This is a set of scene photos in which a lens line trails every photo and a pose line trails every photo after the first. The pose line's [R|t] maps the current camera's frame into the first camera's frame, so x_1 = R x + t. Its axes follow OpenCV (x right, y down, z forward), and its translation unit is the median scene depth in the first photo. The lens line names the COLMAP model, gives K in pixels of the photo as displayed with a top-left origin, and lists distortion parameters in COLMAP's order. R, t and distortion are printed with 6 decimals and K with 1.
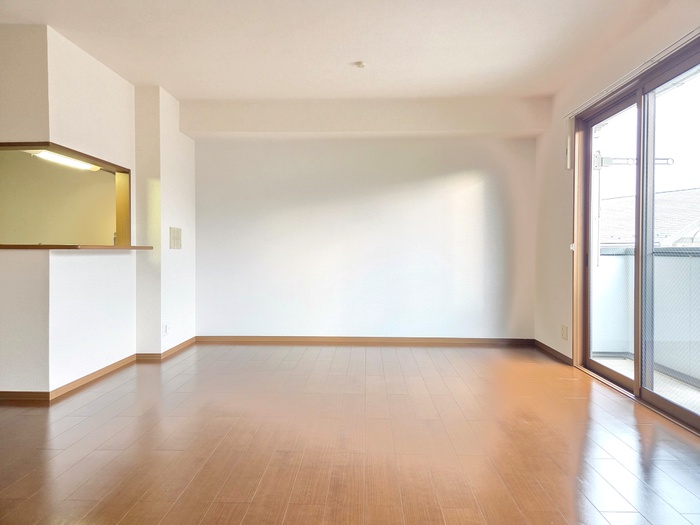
lens RADIAL K [[455.5, 0, 347.3], [0, 455.5, 253.7], [0, 0, 1]] dist [0.002701, -0.001013]
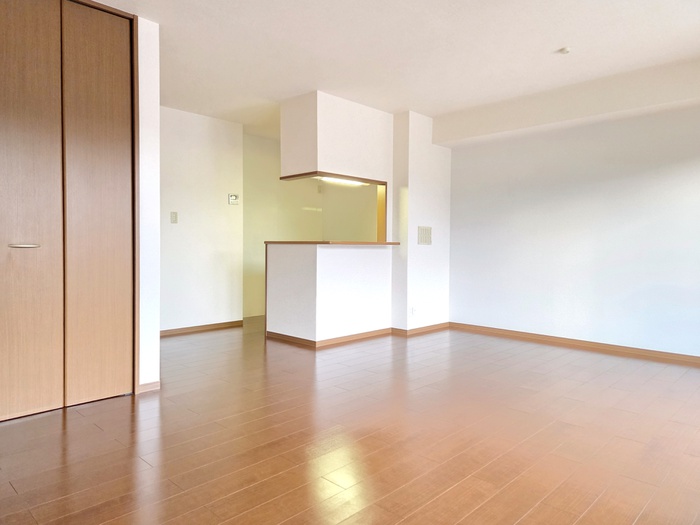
lens RADIAL K [[455.5, 0, 347.3], [0, 455.5, 253.7], [0, 0, 1]] dist [0.002701, -0.001013]
pose [[0.735710, 0.014592, -0.677140, 0.299324], [-0.011638, 0.999893, 0.008902, 0.005351], [0.677197, 0.001331, 0.735800, -0.006882]]
